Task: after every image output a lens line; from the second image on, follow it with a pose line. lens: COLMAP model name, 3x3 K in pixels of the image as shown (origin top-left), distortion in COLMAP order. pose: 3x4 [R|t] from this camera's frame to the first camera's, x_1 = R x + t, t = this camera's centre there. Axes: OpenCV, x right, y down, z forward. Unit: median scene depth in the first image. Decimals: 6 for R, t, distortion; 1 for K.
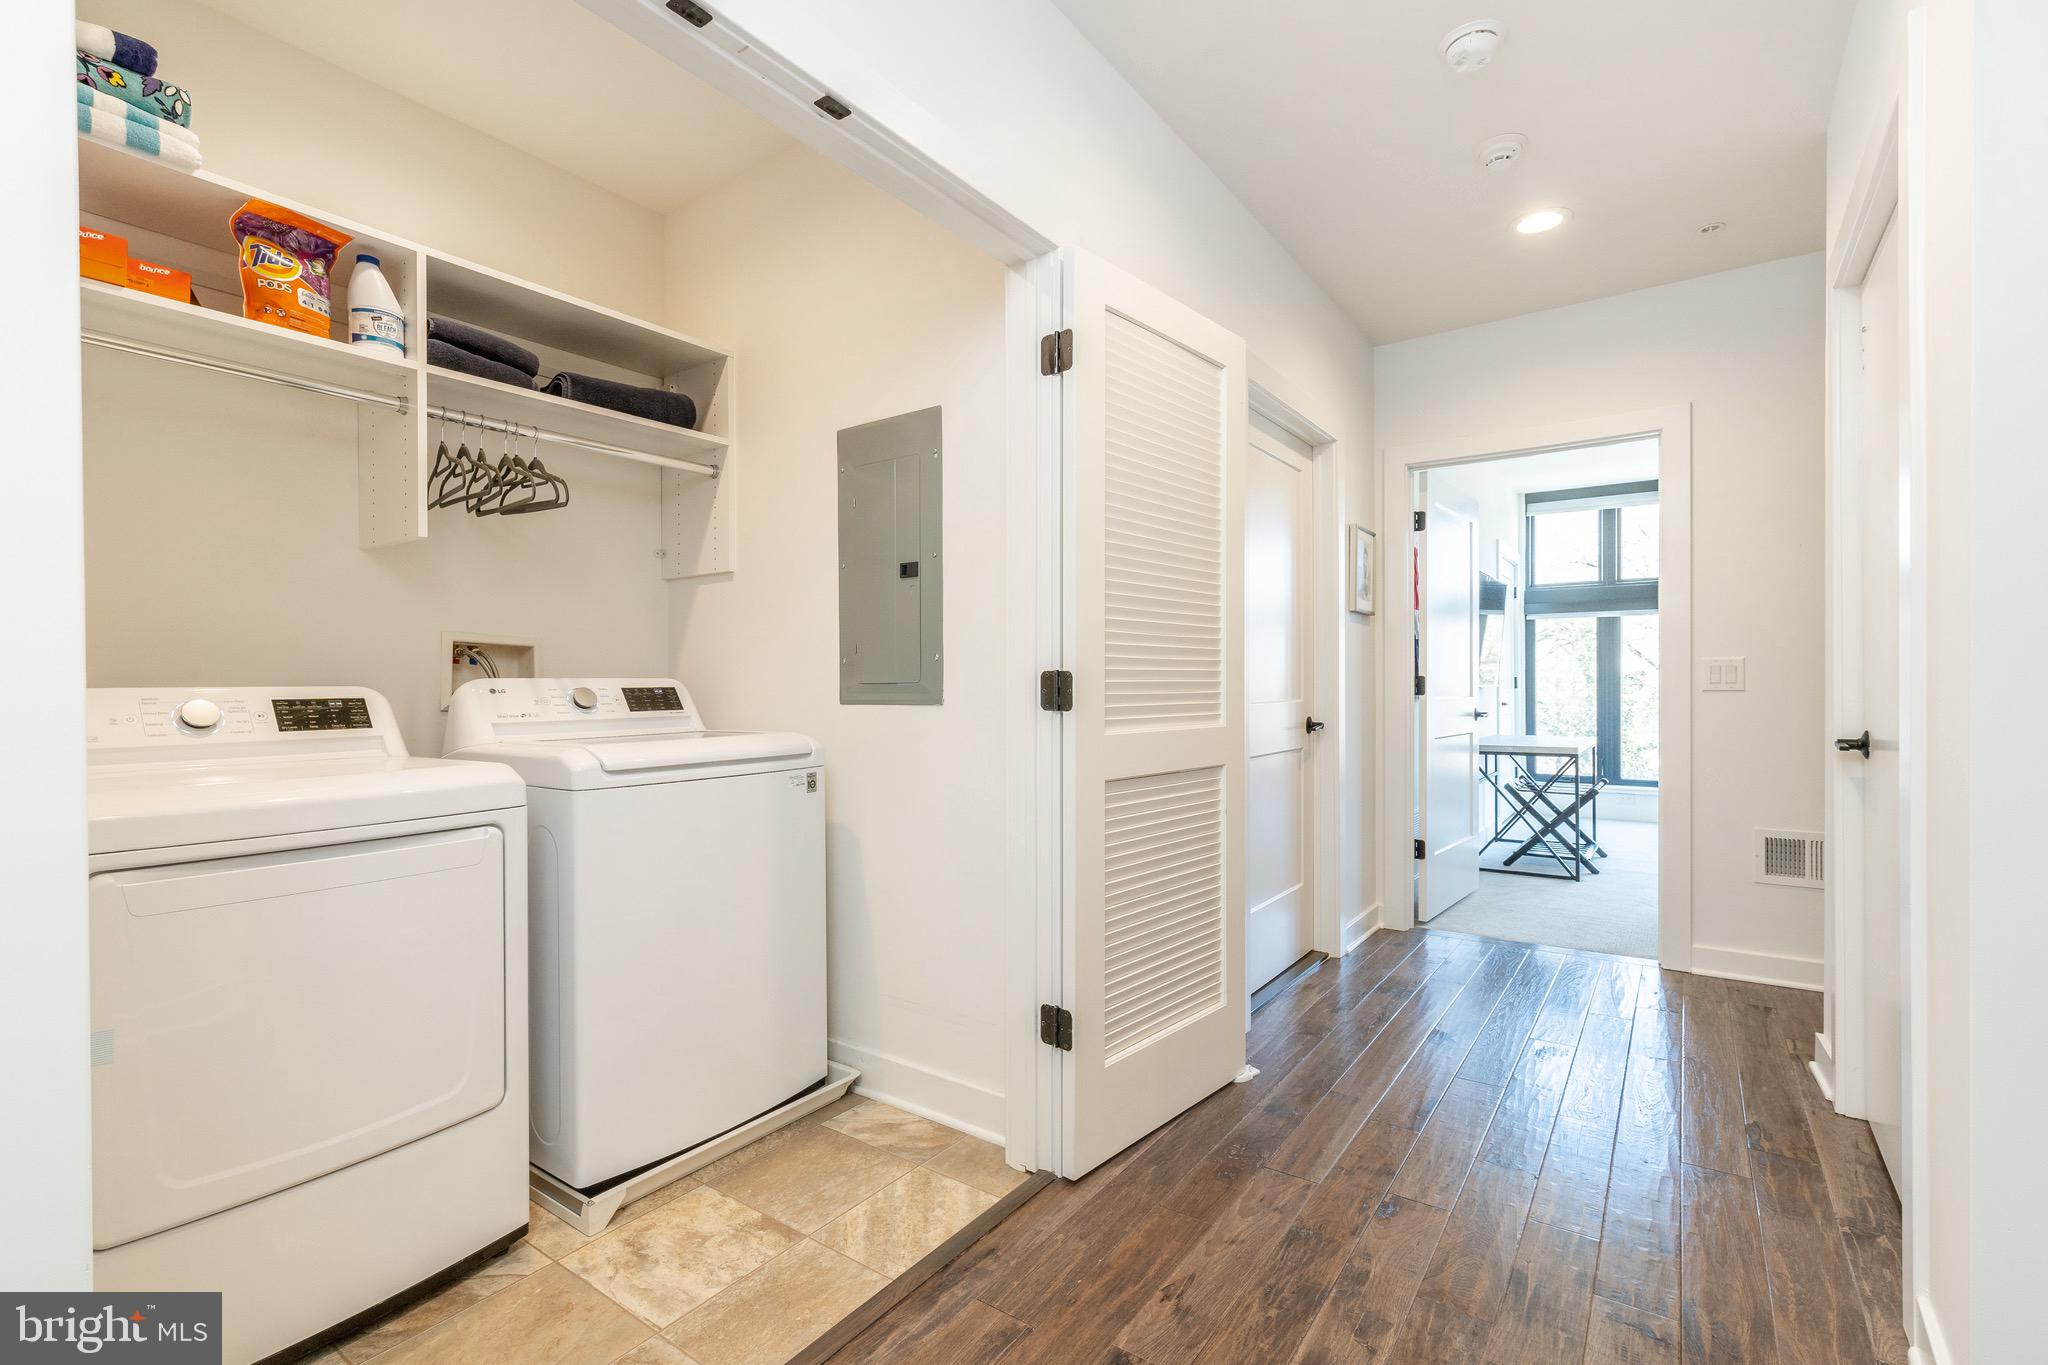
lens RADIAL K [[1005.7, 0, 987.1], [0, 1005.7, 691.3], [0, 0, 1]] dist [-0.000236, 0.000308]
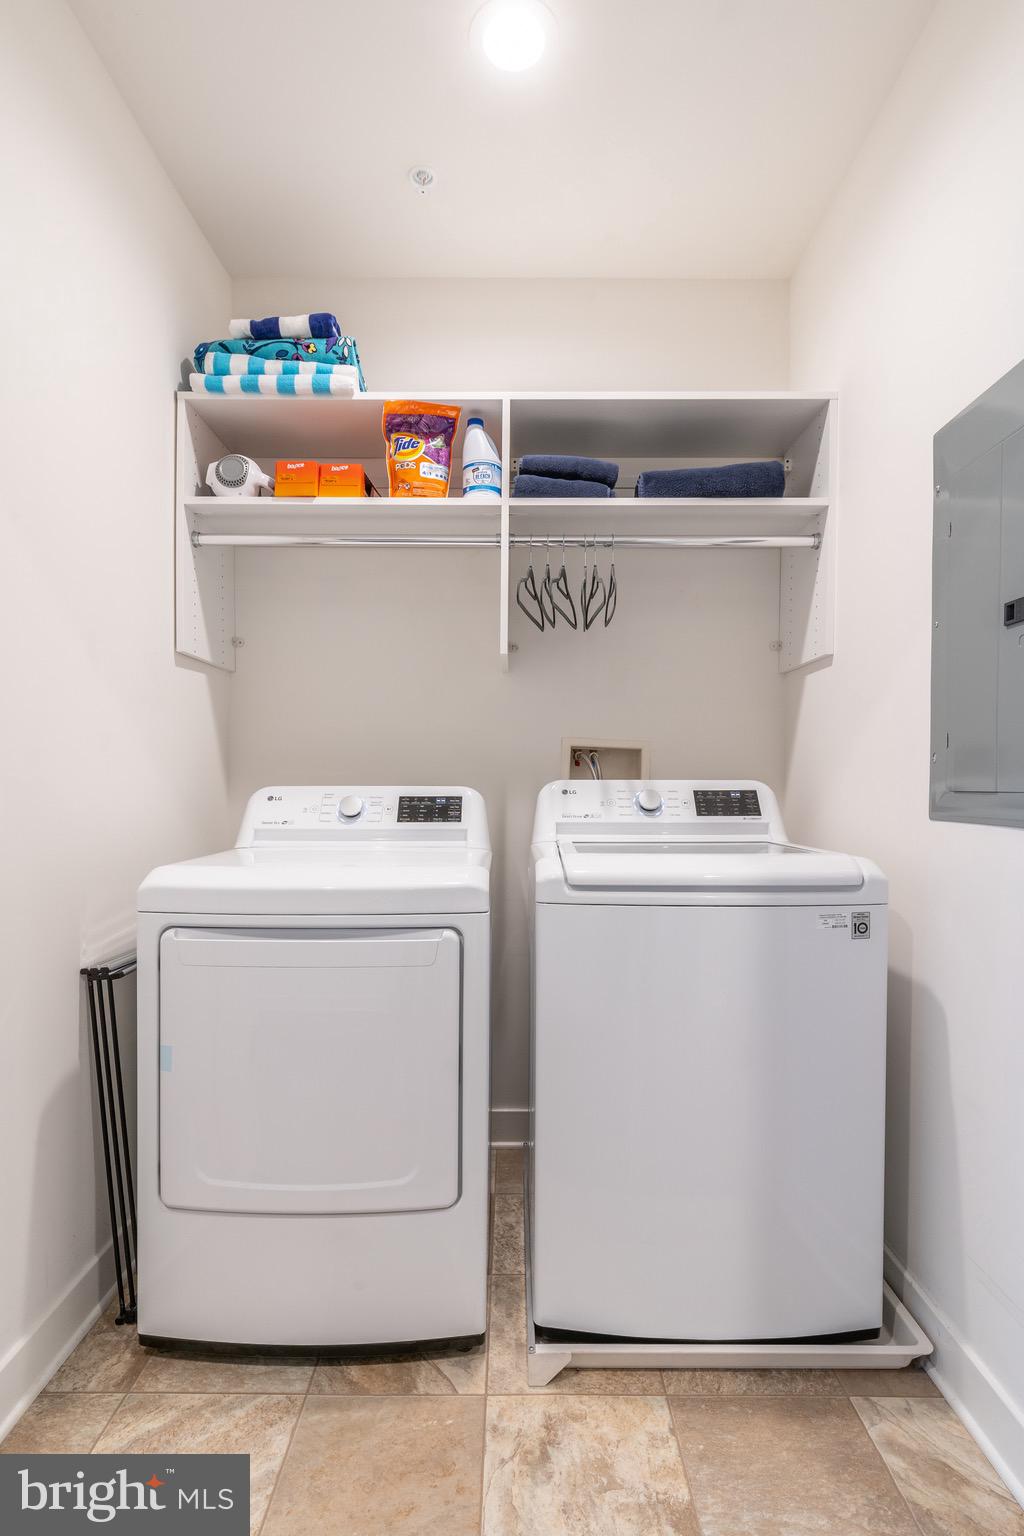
lens RADIAL K [[752.9, 0, 511.7], [0, 752.9, 792.7], [0, 0, 1]] dist [-0.004569, 0.000757]
pose [[0.591456, 0.021790, -0.806043, 0.128280], [-0.011651, 0.999761, 0.018477, -0.014786], [0.806253, -0.001537, 0.591569, 0.527276]]
